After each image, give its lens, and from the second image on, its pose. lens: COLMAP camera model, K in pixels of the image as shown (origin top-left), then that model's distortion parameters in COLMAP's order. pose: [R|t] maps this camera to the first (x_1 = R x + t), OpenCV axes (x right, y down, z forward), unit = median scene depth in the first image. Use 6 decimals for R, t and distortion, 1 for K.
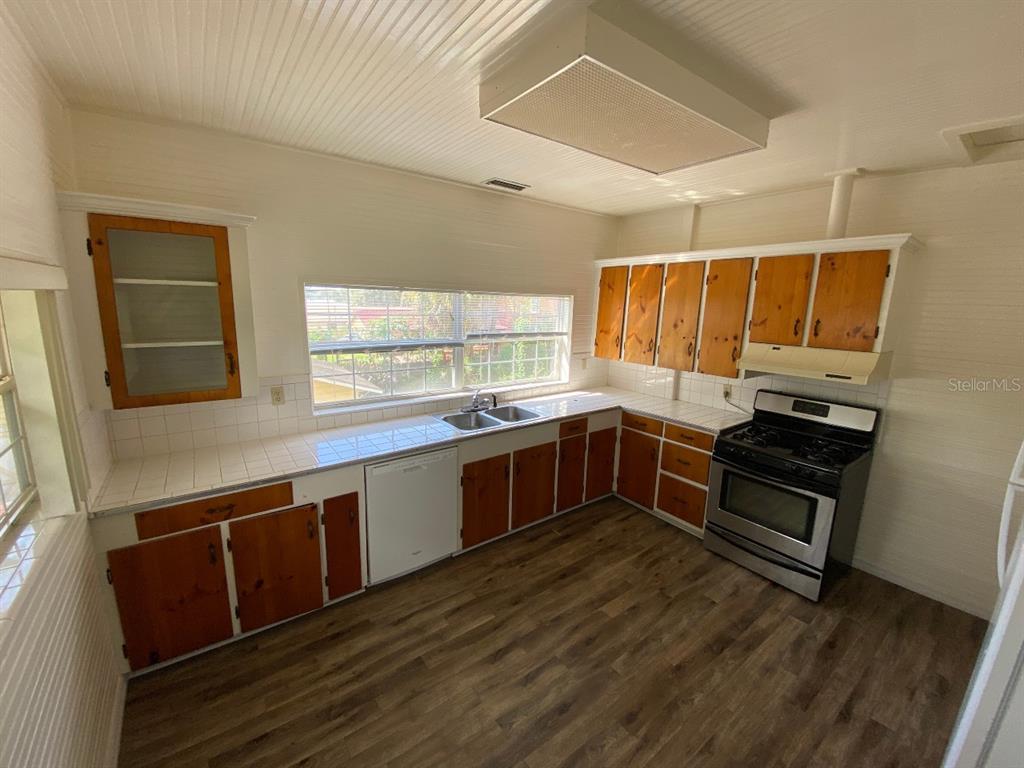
lens RADIAL K [[411.9, 0, 511.3], [0, 411.9, 380.2], [0, 0, 1]] dist [0.000060, -0.000613]
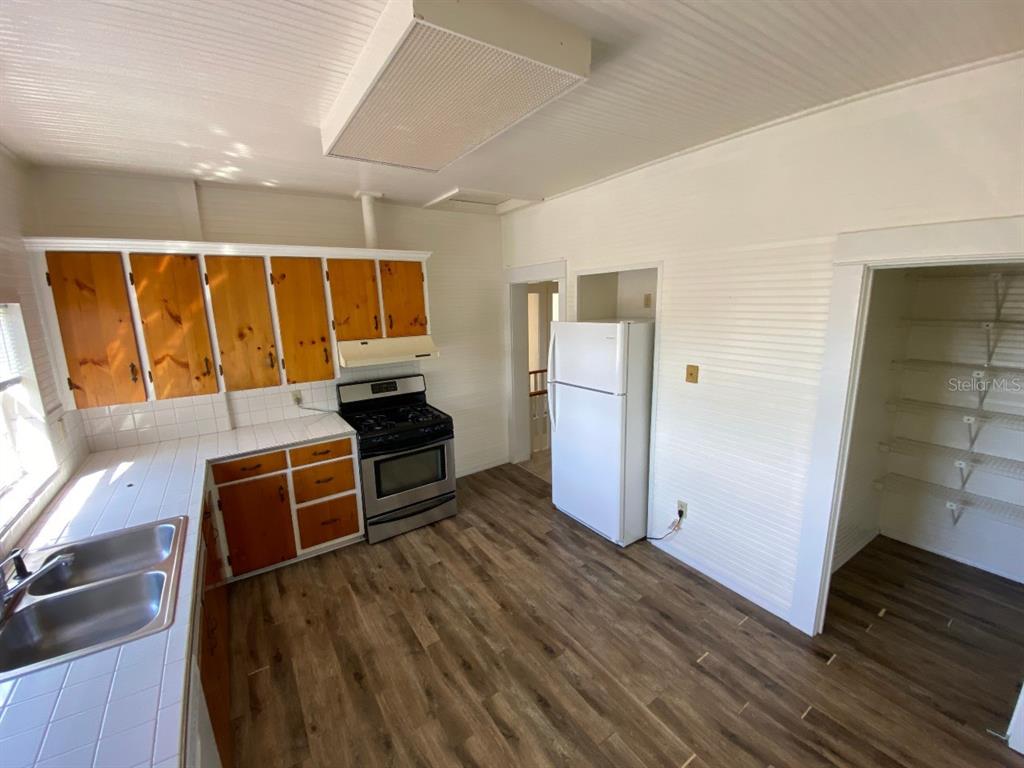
lens RADIAL K [[411.9, 0, 511.3], [0, 411.9, 380.2], [0, 0, 1]] dist [0.000060, -0.000613]
pose [[0.050046, -0.218835, 0.974478, -0.433191], [0.211094, 0.955975, 0.203839, -0.120197], [-0.976184, 0.195505, 0.094037, 0.508851]]
